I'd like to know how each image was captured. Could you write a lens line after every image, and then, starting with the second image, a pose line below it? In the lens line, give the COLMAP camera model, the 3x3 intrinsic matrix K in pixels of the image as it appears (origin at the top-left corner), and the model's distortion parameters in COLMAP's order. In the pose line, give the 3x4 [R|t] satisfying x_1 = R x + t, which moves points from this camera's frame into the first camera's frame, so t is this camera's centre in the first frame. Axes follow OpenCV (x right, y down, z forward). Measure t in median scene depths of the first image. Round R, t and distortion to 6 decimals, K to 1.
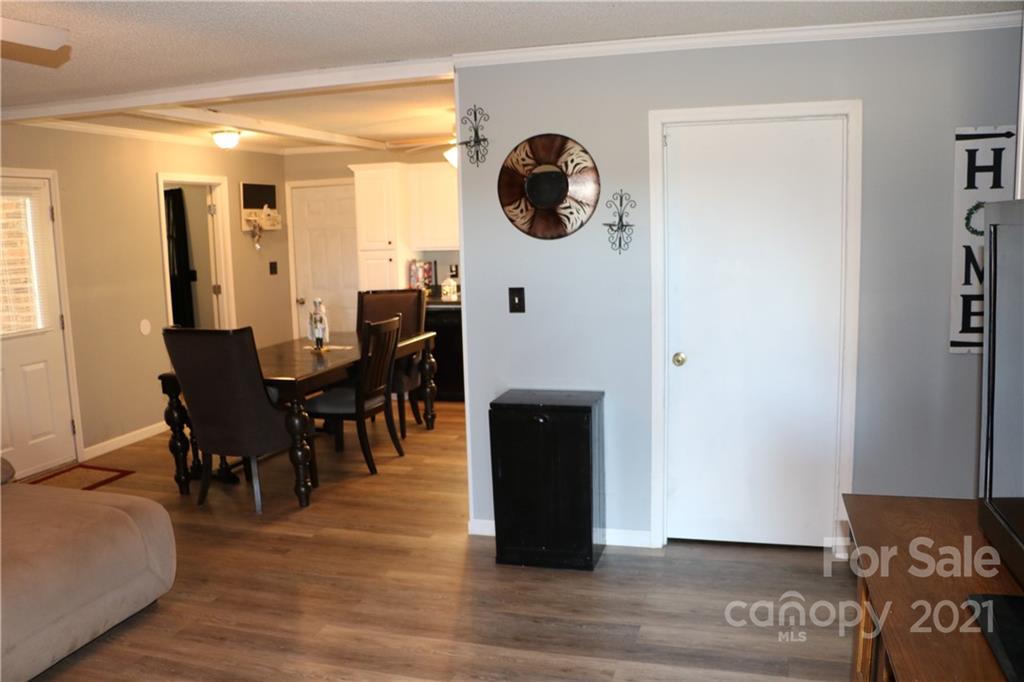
lens RADIAL K [[813.1, 0, 512.0], [0, 813.1, 341.0], [0, 0, 1]] dist [-0.084673, 0.001359]
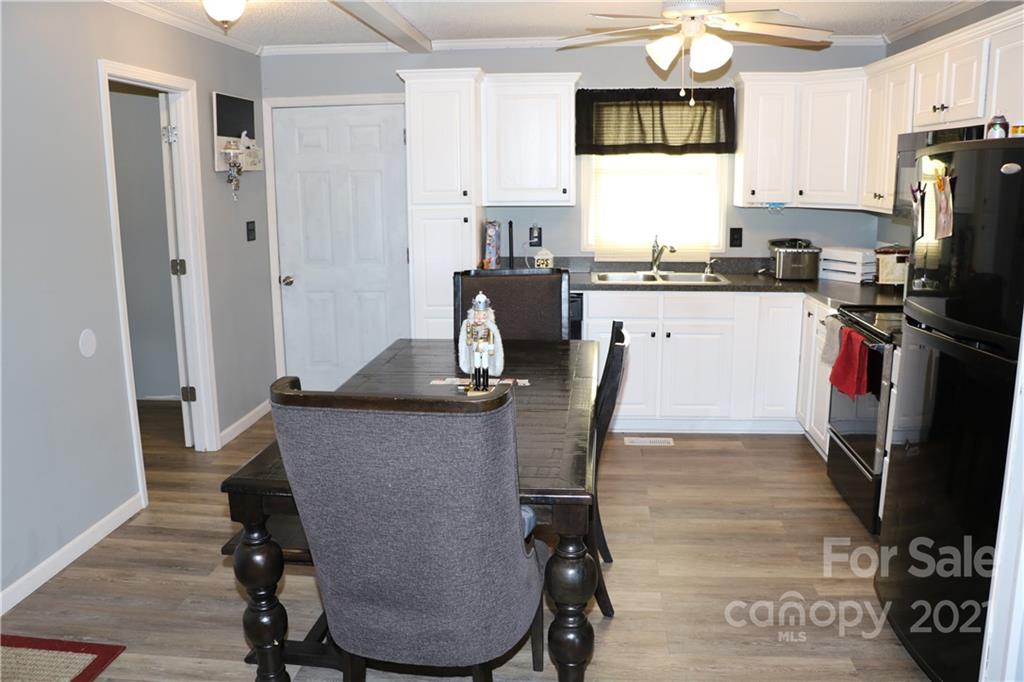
lens RADIAL K [[813.1, 0, 512.0], [0, 813.1, 341.0], [0, 0, 1]] dist [-0.084673, 0.001359]
pose [[0.977704, -0.025265, 0.208464, -0.244747], [0.014095, 0.998393, 0.054892, -0.037932], [-0.209516, -0.050730, 0.976488, 0.347834]]
